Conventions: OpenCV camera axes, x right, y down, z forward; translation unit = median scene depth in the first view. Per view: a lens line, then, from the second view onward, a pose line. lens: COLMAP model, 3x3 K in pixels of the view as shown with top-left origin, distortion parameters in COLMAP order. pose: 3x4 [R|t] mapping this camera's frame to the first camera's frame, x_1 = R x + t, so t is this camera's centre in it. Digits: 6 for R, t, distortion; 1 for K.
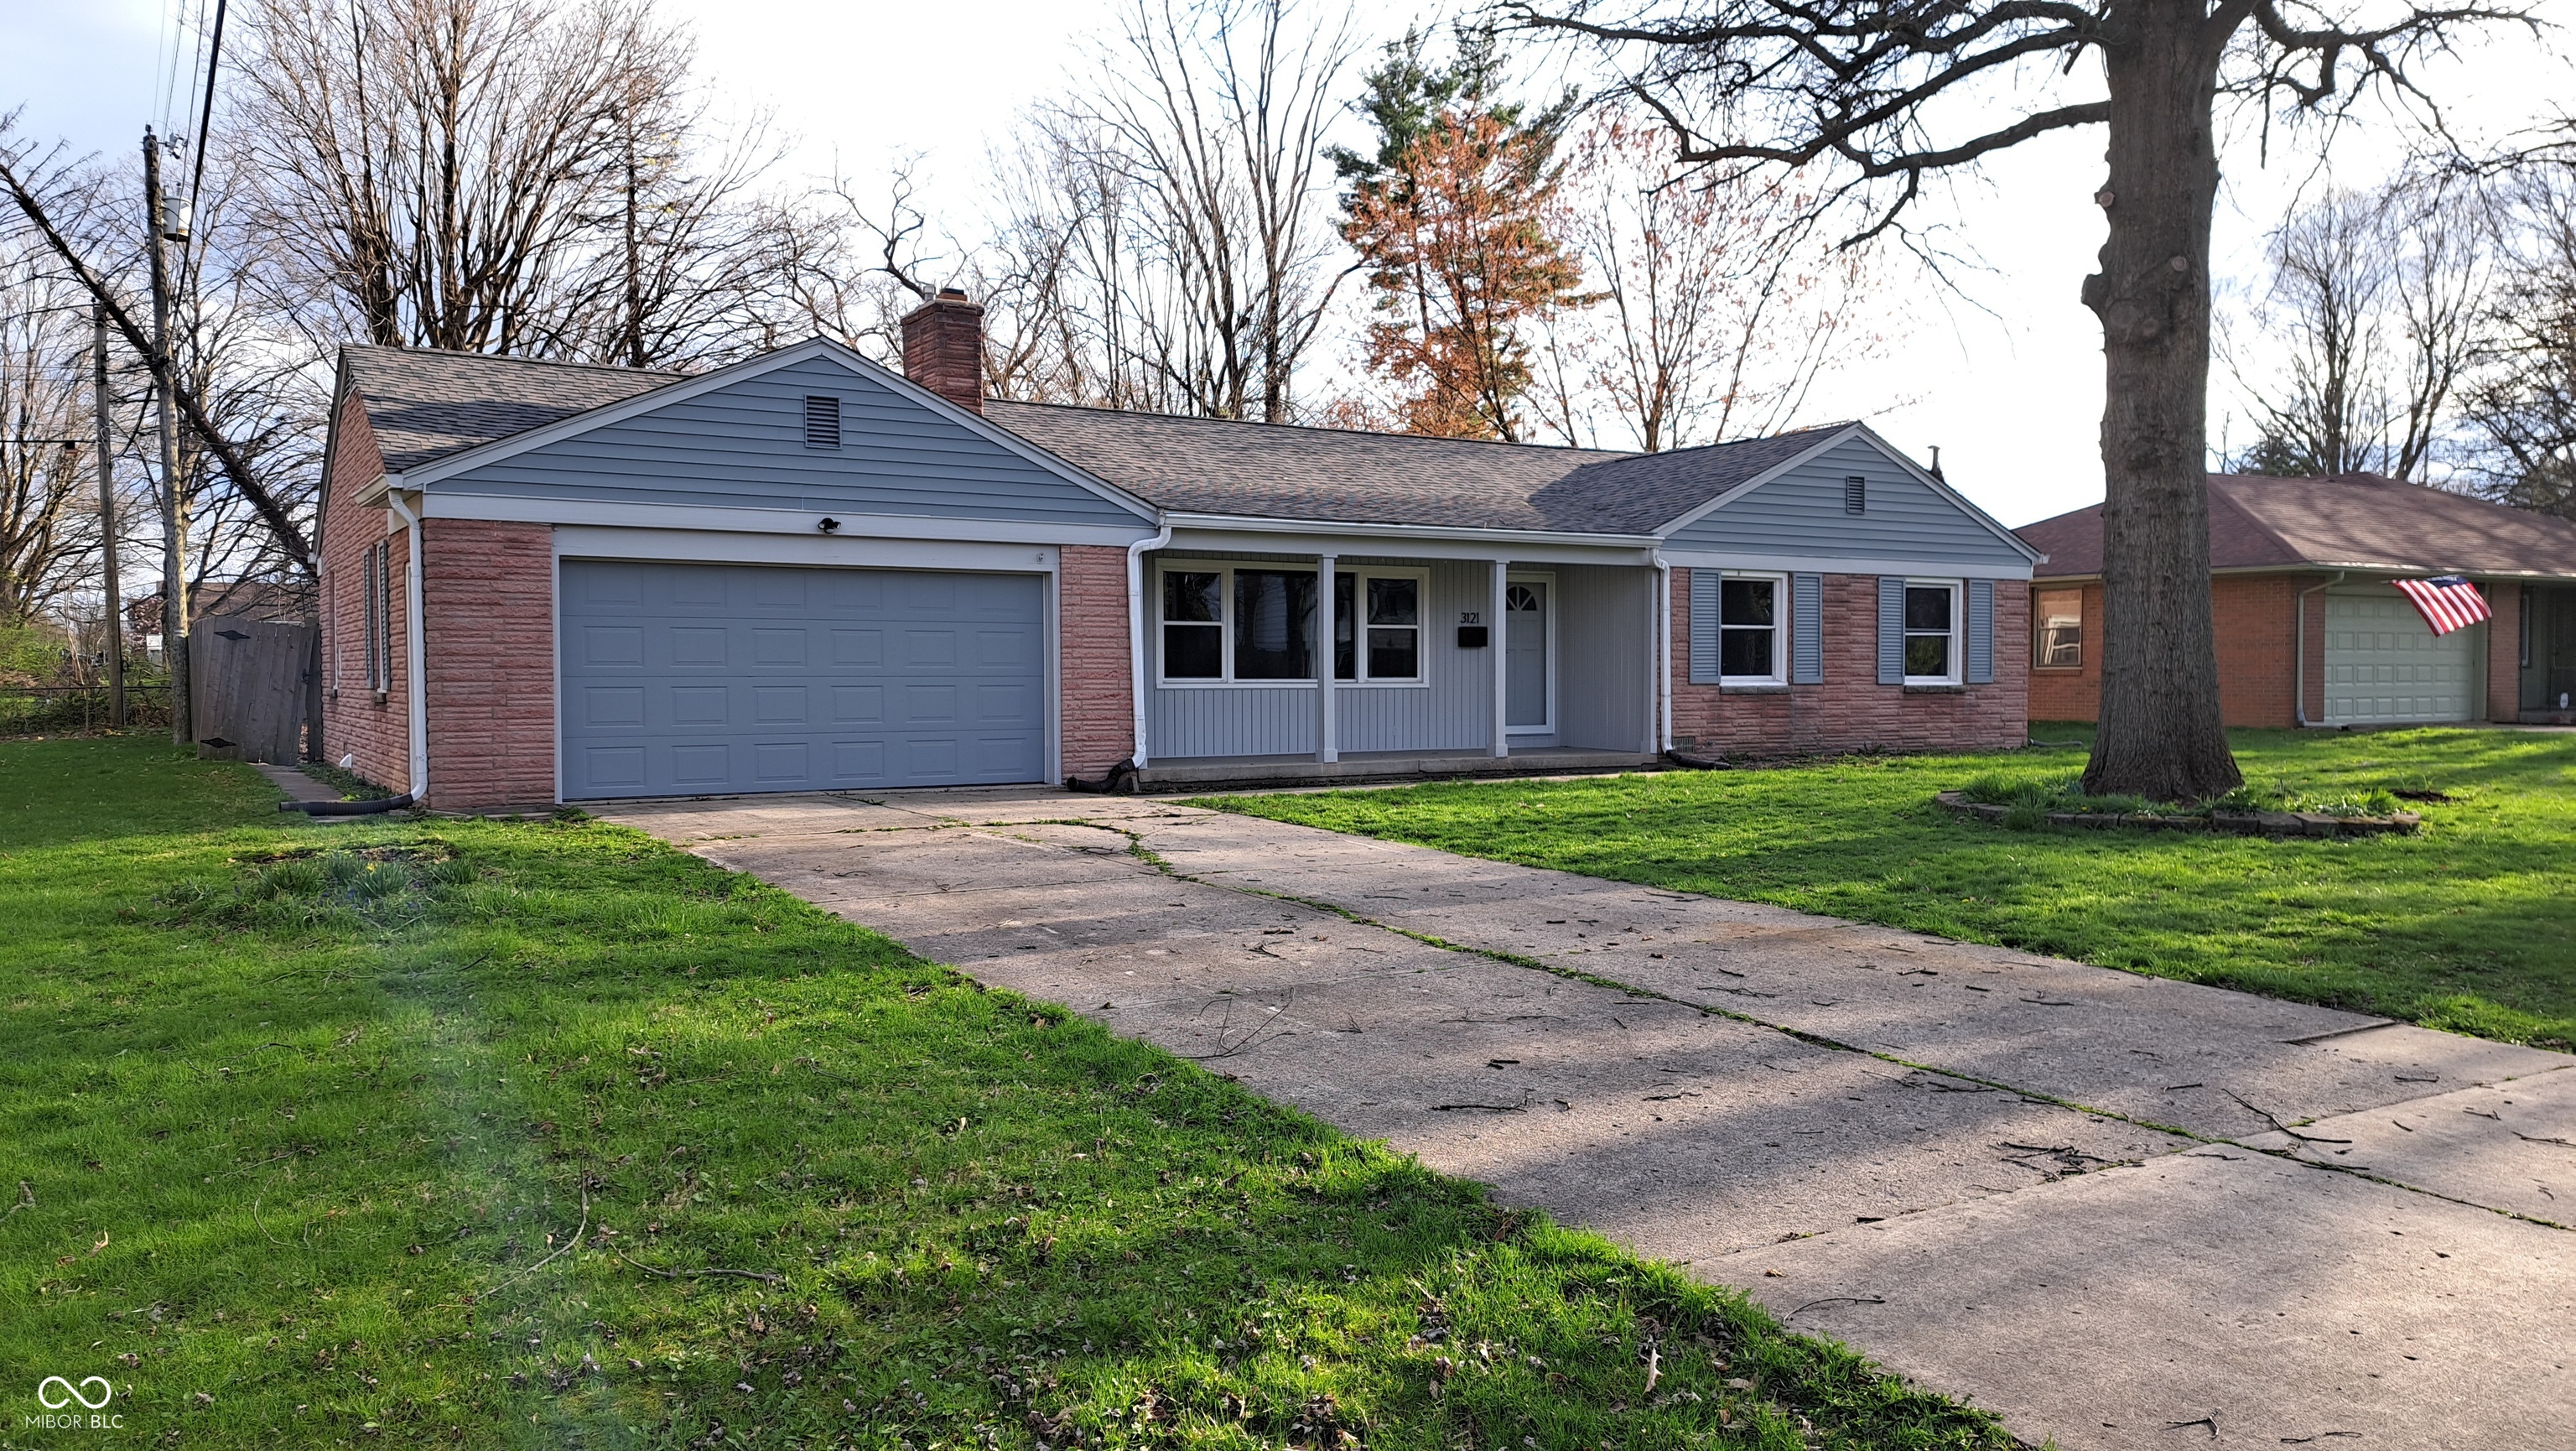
lens RADIAL K [[1834.1, 0, 1289.8], [0, 1834.1, 718.3], [0, 0, 1]] dist [0.137122, -0.233956]
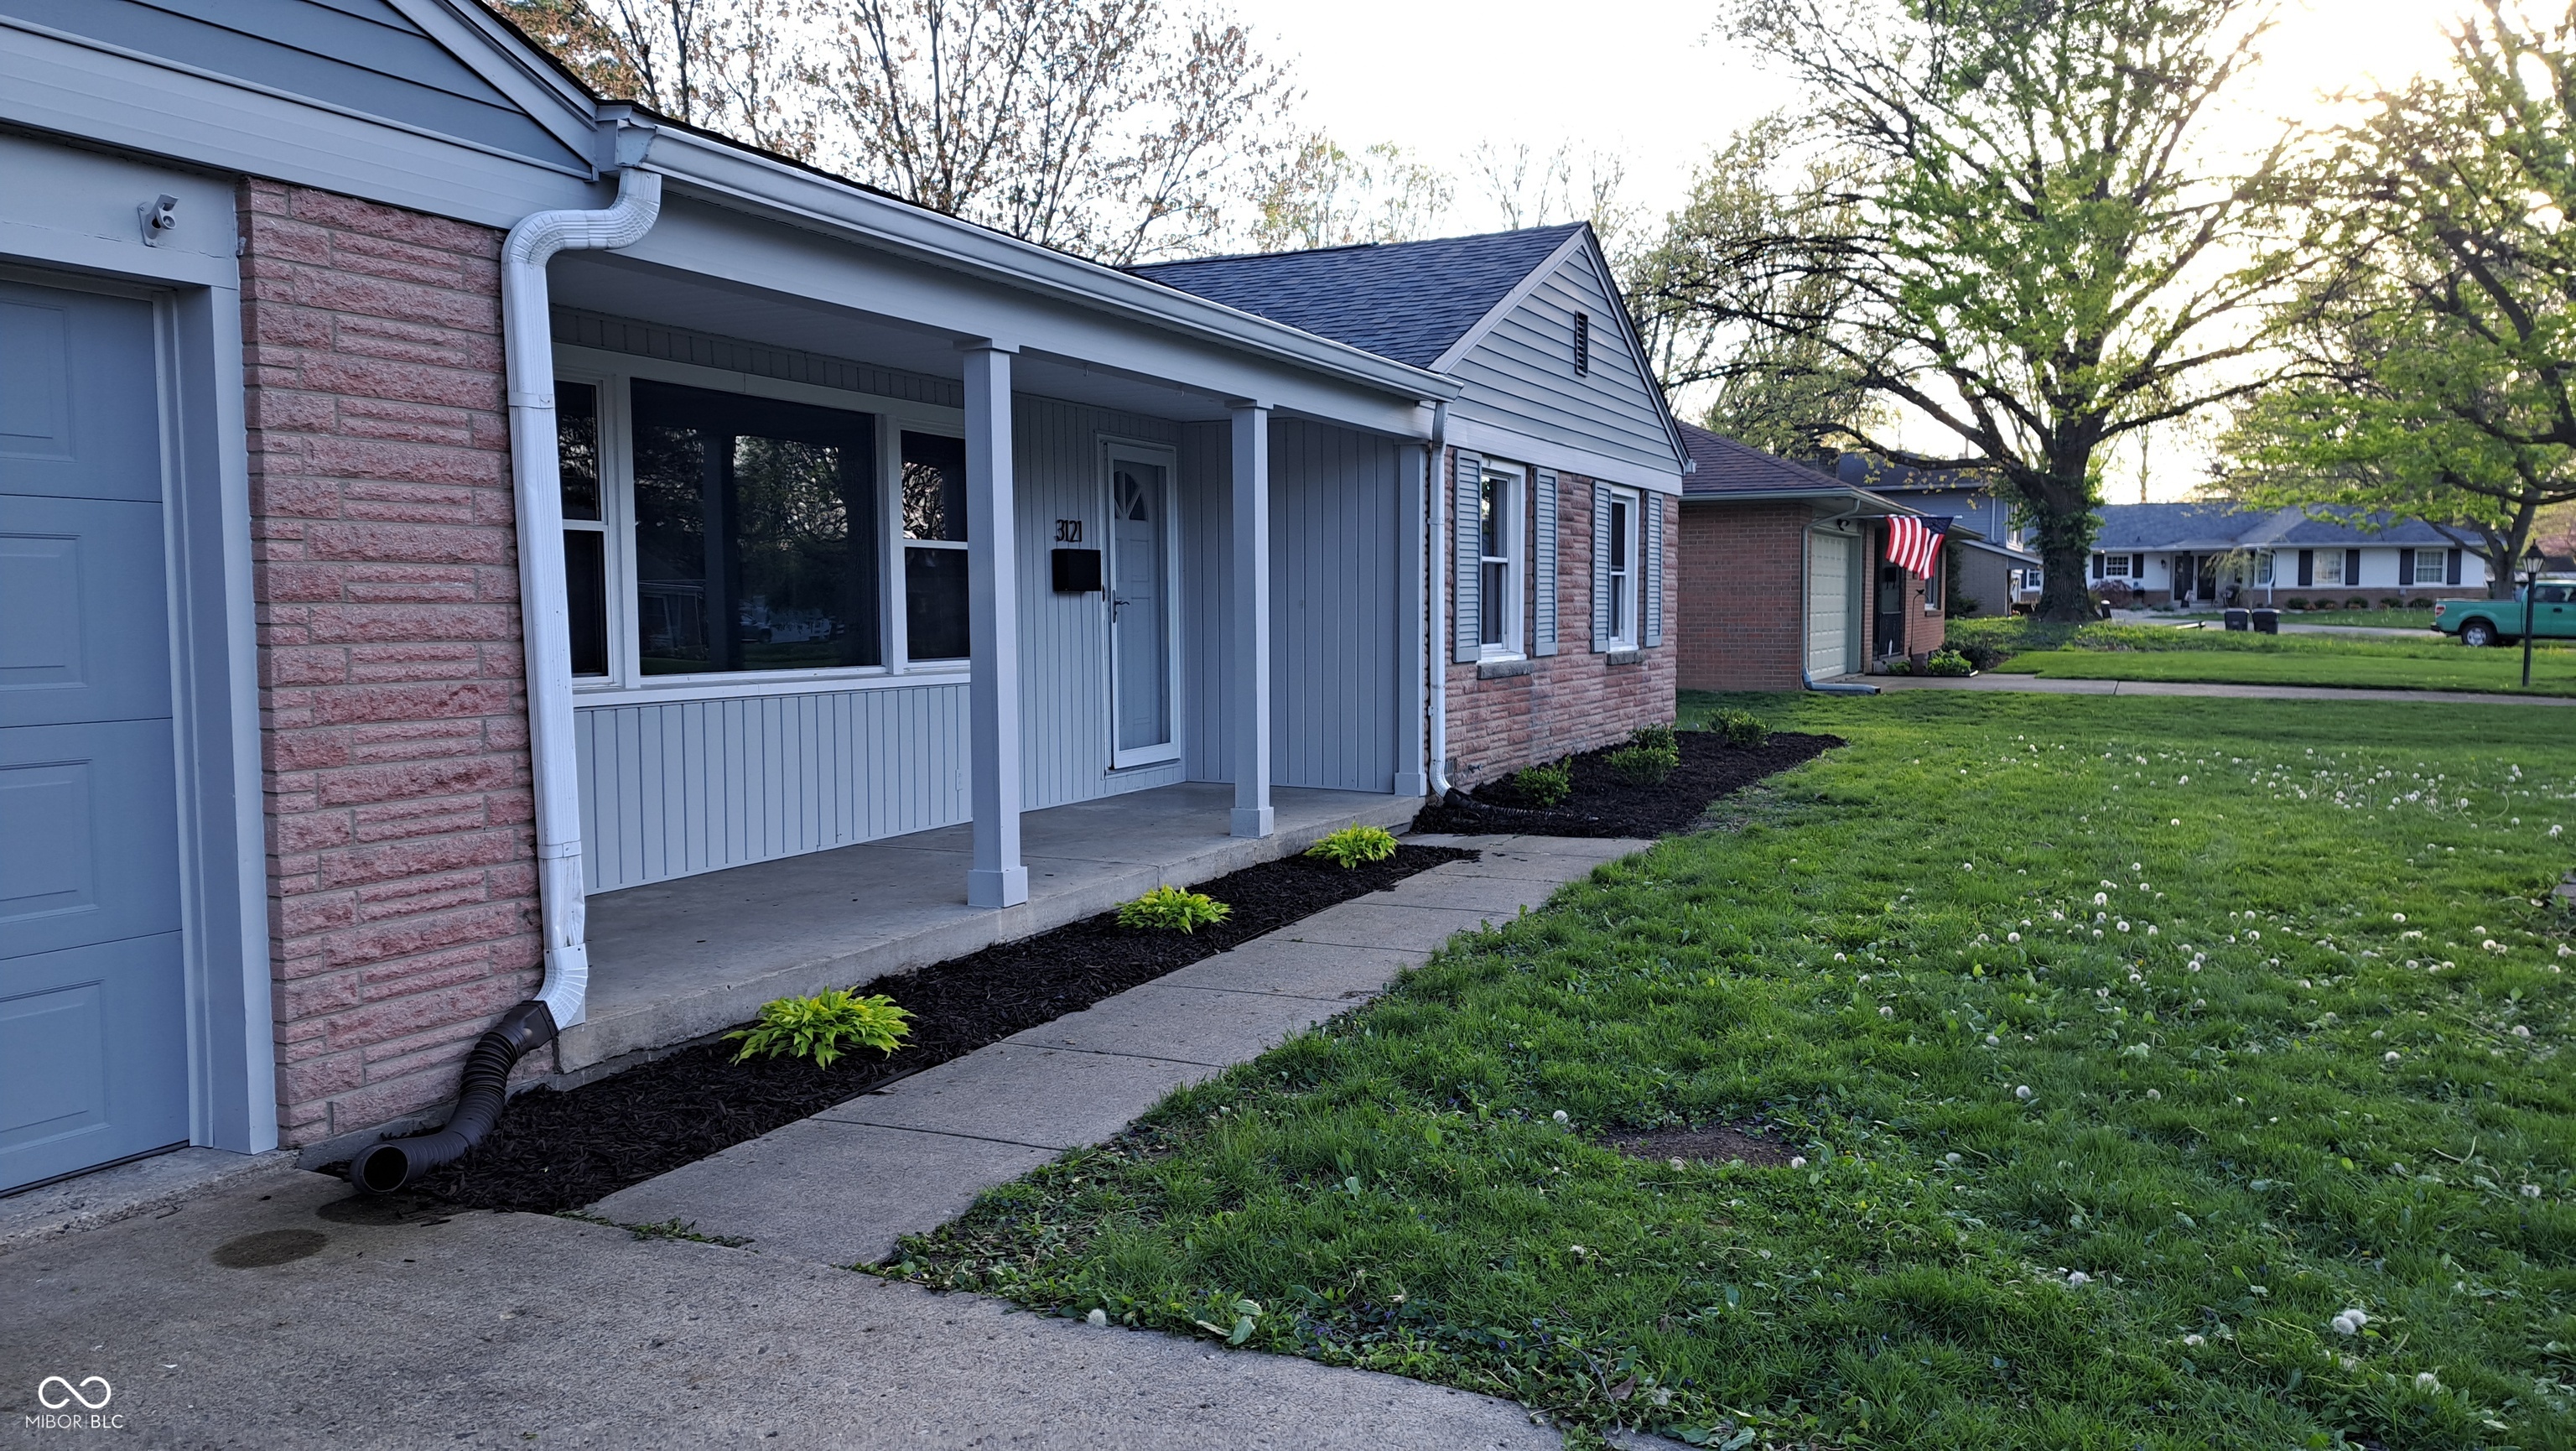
lens RADIAL K [[1834.1, 0, 1289.8], [0, 1834.1, 718.3], [0, 0, 1]] dist [0.137122, -0.233956]
pose [[0.844416, -0.036181, 0.534465, -0.112432], [0.018630, 0.999096, 0.038199, -0.023350], [-0.535365, -0.022299, 0.844327, 0.564837]]
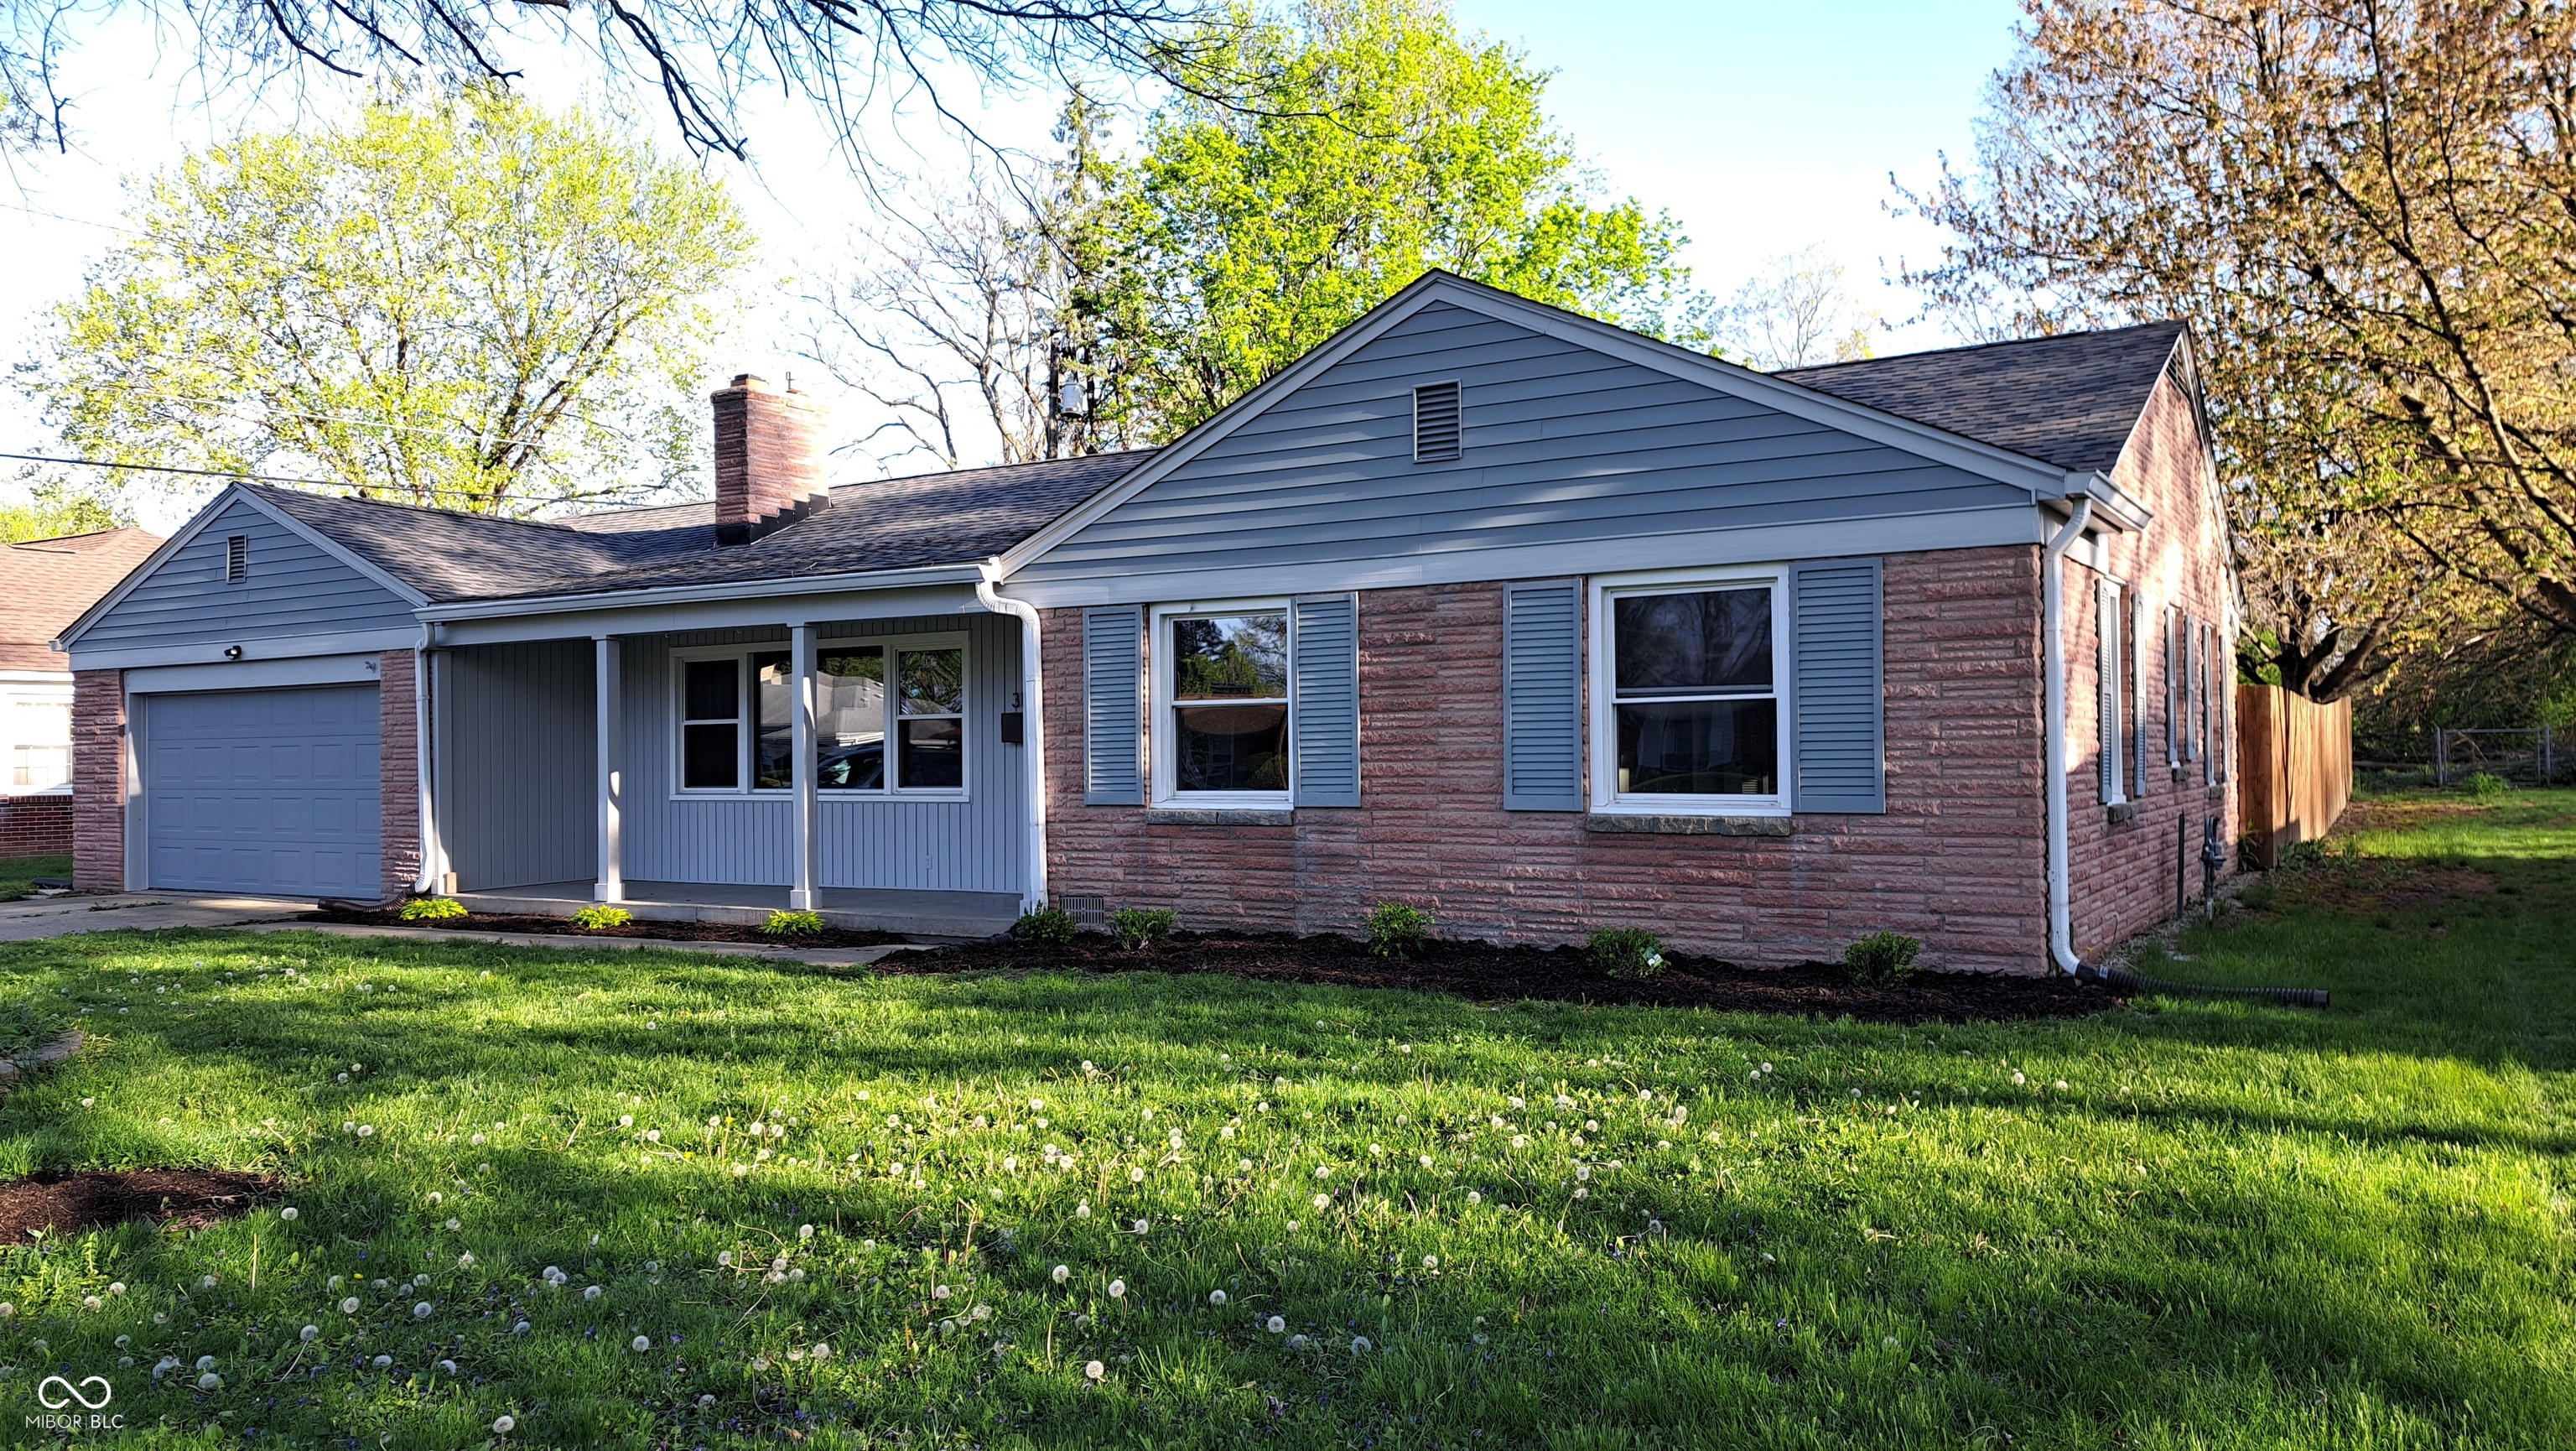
lens RADIAL K [[1834.1, 0, 1289.8], [0, 1834.1, 718.3], [0, 0, 1]] dist [0.137122, -0.233956]
pose [[0.417665, -0.027019, -0.908199, 0.768698], [-0.022701, 0.998935, -0.040158, -0.023568], [0.908318, 0.037389, 0.416607, 0.806269]]
